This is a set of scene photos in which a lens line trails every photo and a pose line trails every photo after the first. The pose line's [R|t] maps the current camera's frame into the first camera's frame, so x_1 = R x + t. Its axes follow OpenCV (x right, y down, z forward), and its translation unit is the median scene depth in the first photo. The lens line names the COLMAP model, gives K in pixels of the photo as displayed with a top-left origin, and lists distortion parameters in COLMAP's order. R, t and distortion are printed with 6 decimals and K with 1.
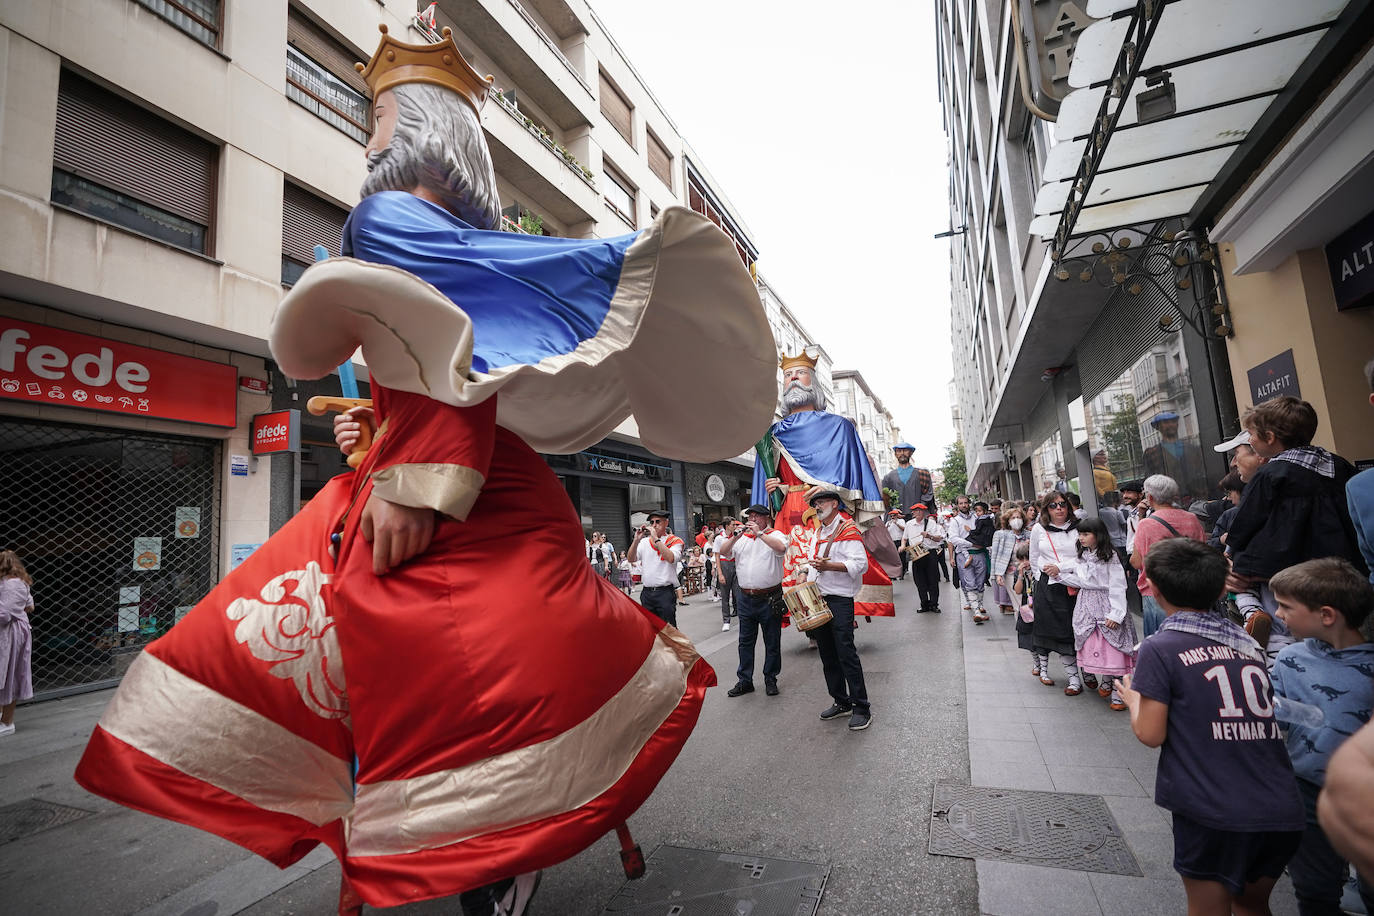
lens RADIAL K [[610.1, 0, 687.0], [0, 610.1, 458.0], [0, 0, 1]] dist [0.001779, 0.000208]
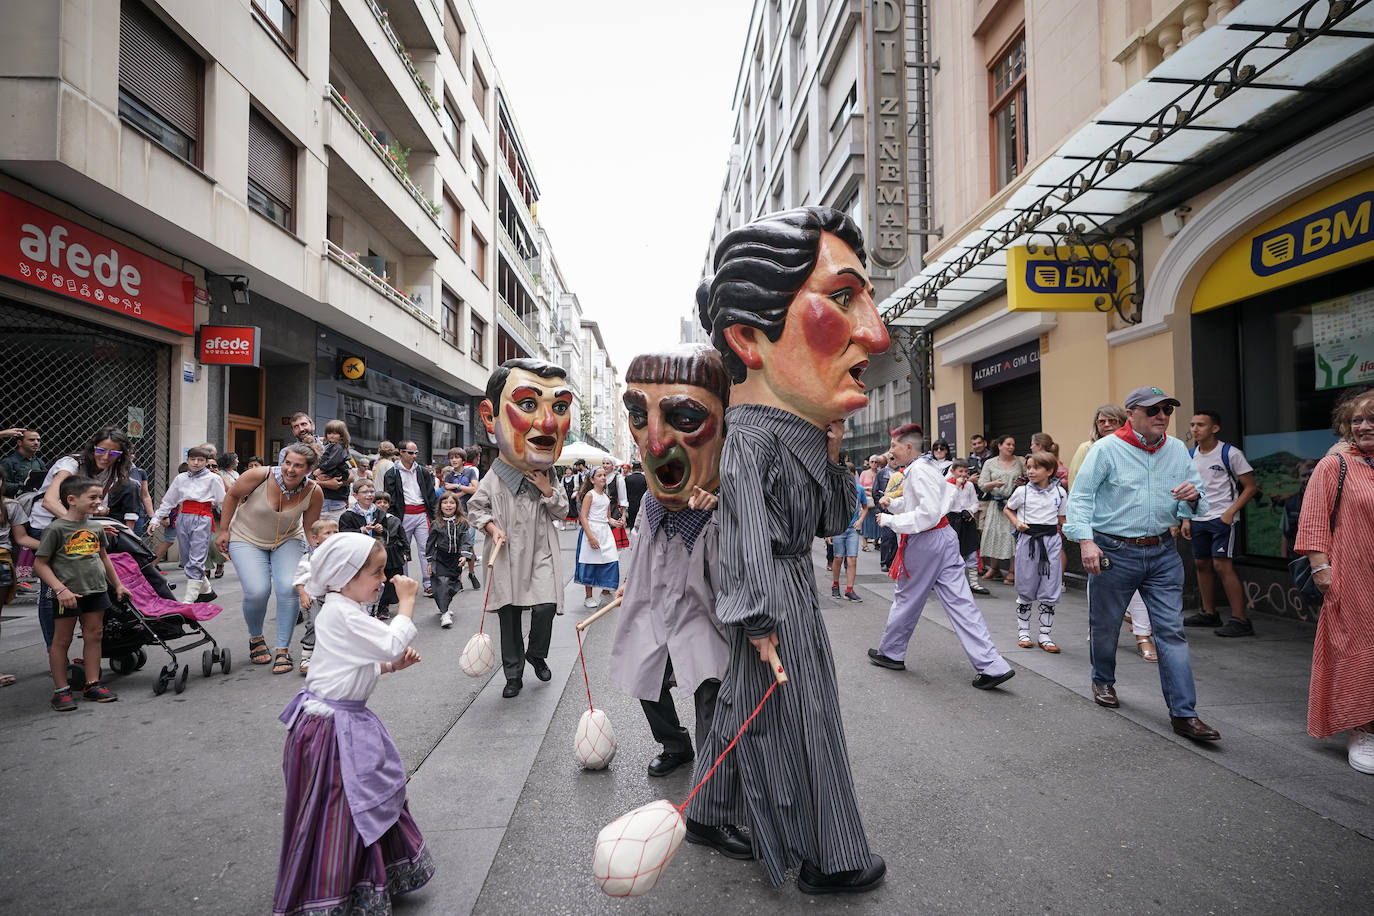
lens RADIAL K [[625.5, 0, 687.0], [0, 625.5, 458.0], [0, 0, 1]] dist [0.000193, 0.000014]
pose [[0.904746, 0.074534, 0.419379, -0.449322], [-0.108597, 0.992398, 0.057907, 0.003971], [-0.411875, -0.097934, 0.905962, -0.372342]]
